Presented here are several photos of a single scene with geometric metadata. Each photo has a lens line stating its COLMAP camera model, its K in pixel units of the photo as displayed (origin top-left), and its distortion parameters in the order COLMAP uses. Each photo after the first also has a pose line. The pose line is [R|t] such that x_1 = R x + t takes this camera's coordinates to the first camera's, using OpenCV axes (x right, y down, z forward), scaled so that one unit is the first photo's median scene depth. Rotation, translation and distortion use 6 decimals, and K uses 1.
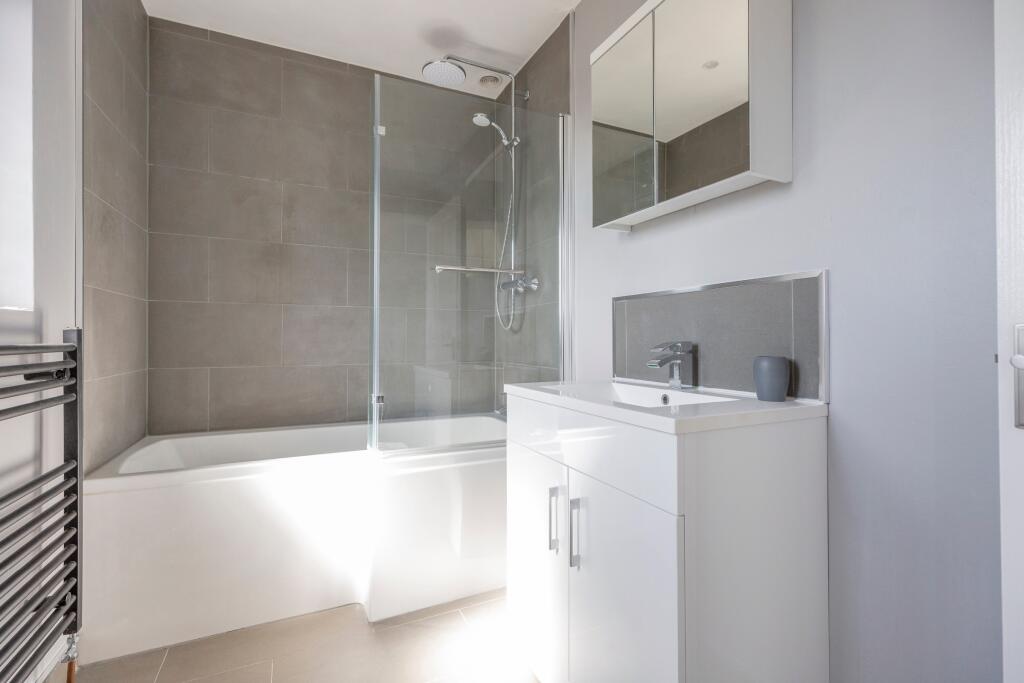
lens RADIAL K [[452.7, 0, 511.3], [0, 452.7, 334.9], [0, 0, 1]] dist [-0.001130, 0.000689]
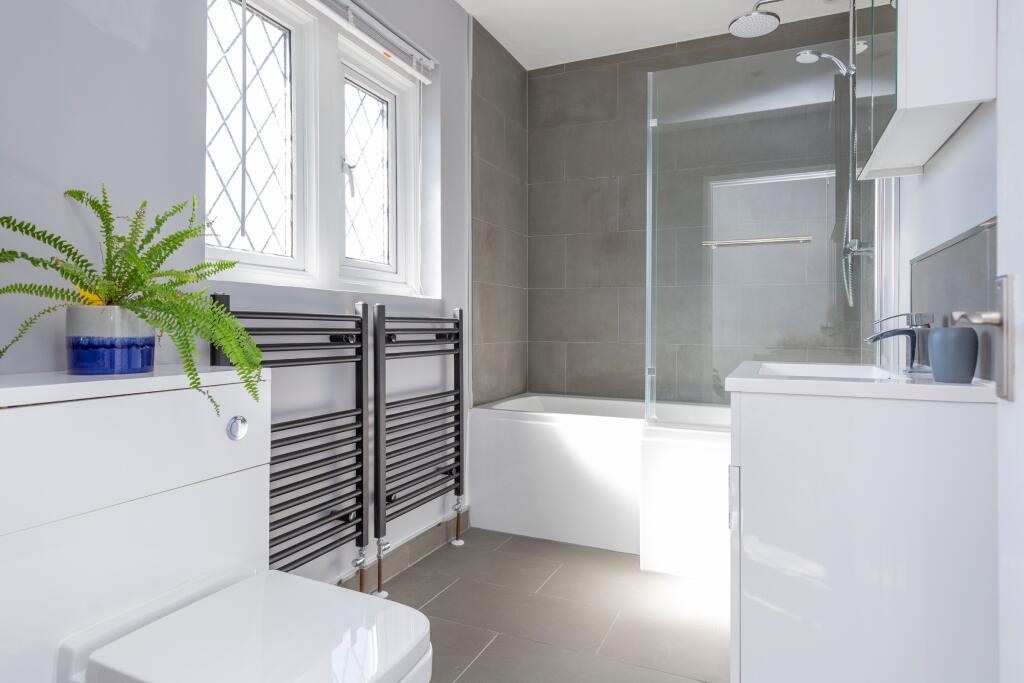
lens RADIAL K [[588.4, 0, 516.0], [0, 588.4, 330.8], [0, 0, 1]] dist [0.014536, -0.000328]
pose [[0.652929, 0.013828, -0.757293, 0.612423], [-0.004164, 0.999884, 0.014667, 0.026363], [0.757408, -0.006423, 0.652911, -0.182146]]
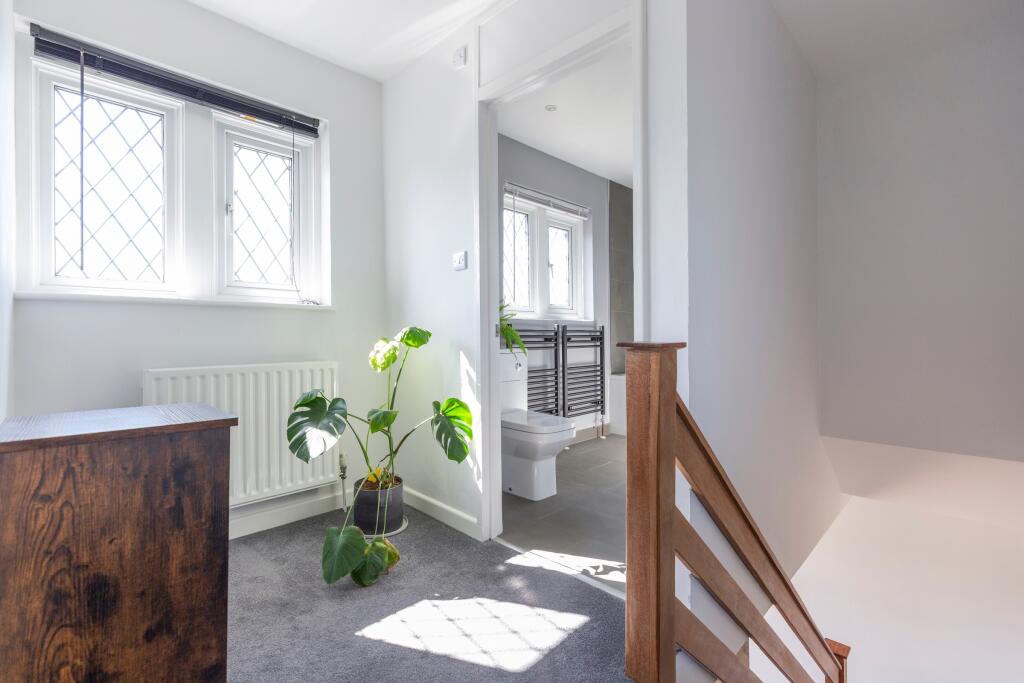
lens RADIAL K [[452.7, 0, 515.0], [0, 452.7, 334.3], [0, 0, 1]] dist [-0.001130, 0.000689]
pose [[0.349655, 0.005497, -0.936862, 1.566049], [0.009771, 0.999907, 0.009514, 0.011754], [0.936827, -0.012481, 0.349569, -0.633439]]
